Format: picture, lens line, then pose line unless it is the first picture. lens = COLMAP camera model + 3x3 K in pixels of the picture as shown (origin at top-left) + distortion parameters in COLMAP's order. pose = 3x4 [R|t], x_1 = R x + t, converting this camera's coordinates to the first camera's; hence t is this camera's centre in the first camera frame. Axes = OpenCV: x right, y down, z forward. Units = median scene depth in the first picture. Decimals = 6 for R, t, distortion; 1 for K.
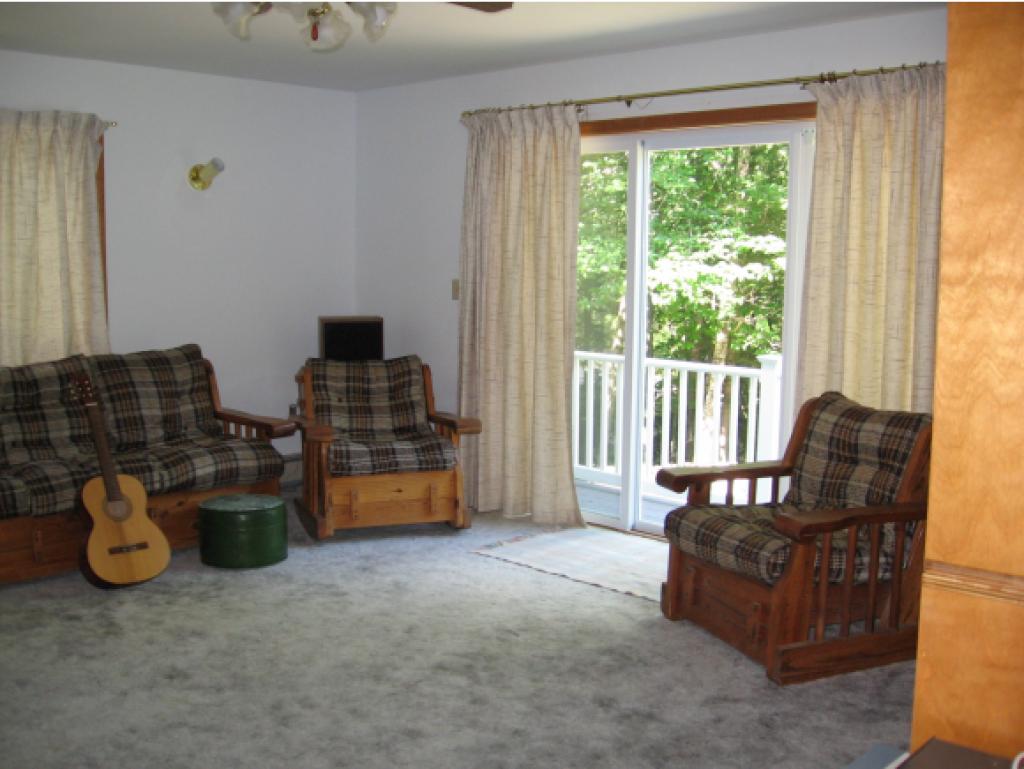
lens RADIAL K [[1056.1, 0, 486.4], [0, 1056.1, 400.4], [0, 0, 1]] dist [-0.104959, 0.000000]
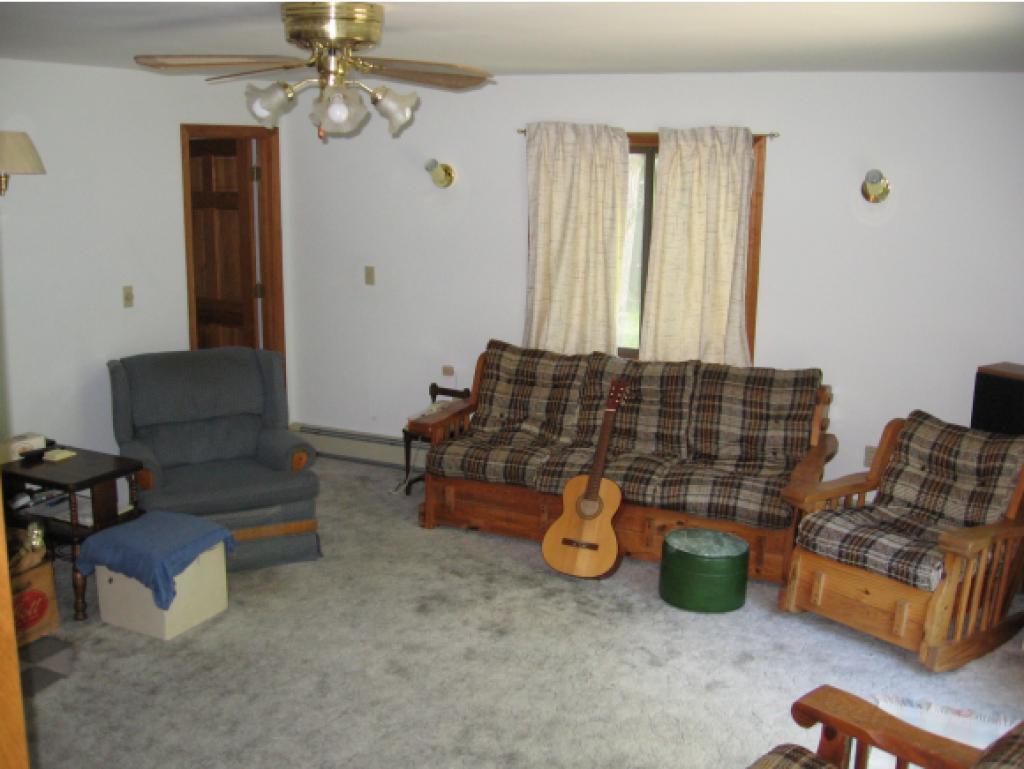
lens RADIAL K [[1056.1, 0, 506.1], [0, 1056.1, 392.6], [0, 0, 1]] dist [-0.104959, 0.000000]
pose [[0.354741, 0.200873, -0.913131, 0.551124], [-0.143222, 0.976796, 0.159239, -0.162748], [0.923930, 0.074292, 0.375279, 0.443190]]
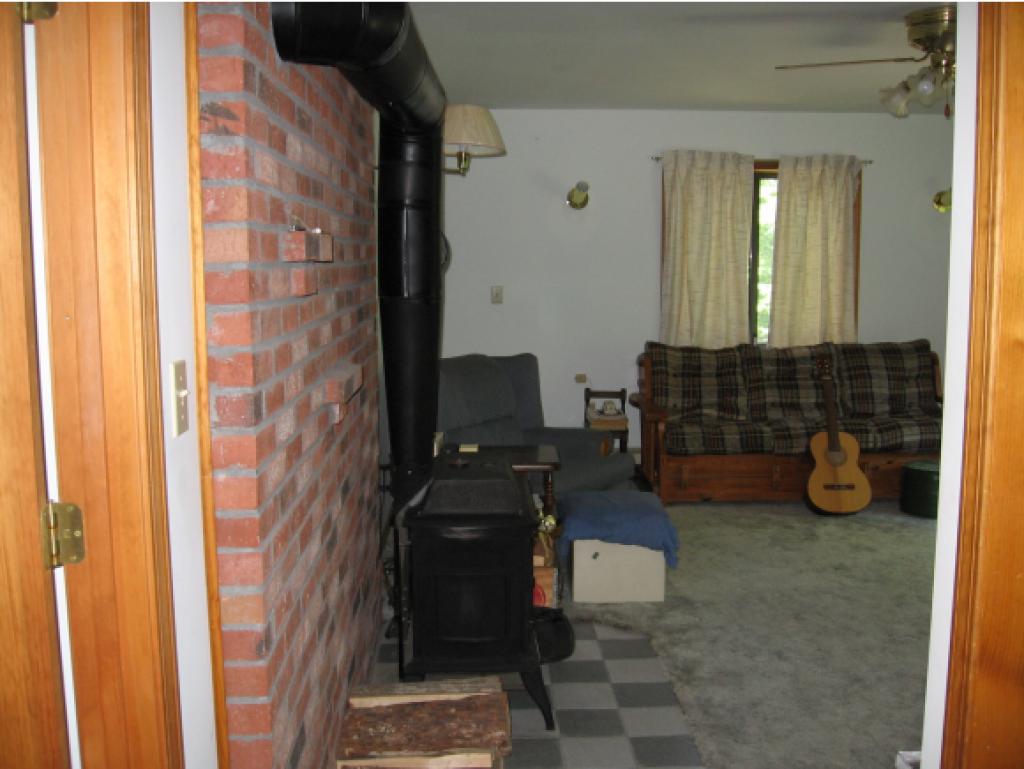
lens RADIAL K [[1056.1, 0, 517.2], [0, 1056.1, 389.5], [0, 0, 1]] dist [-0.104959, 0.000000]
pose [[0.735710, 0.074198, -0.673220, 0.214630], [-0.085354, 0.996214, 0.016520, 0.028129], [0.671897, 0.045308, 0.739258, -0.236242]]
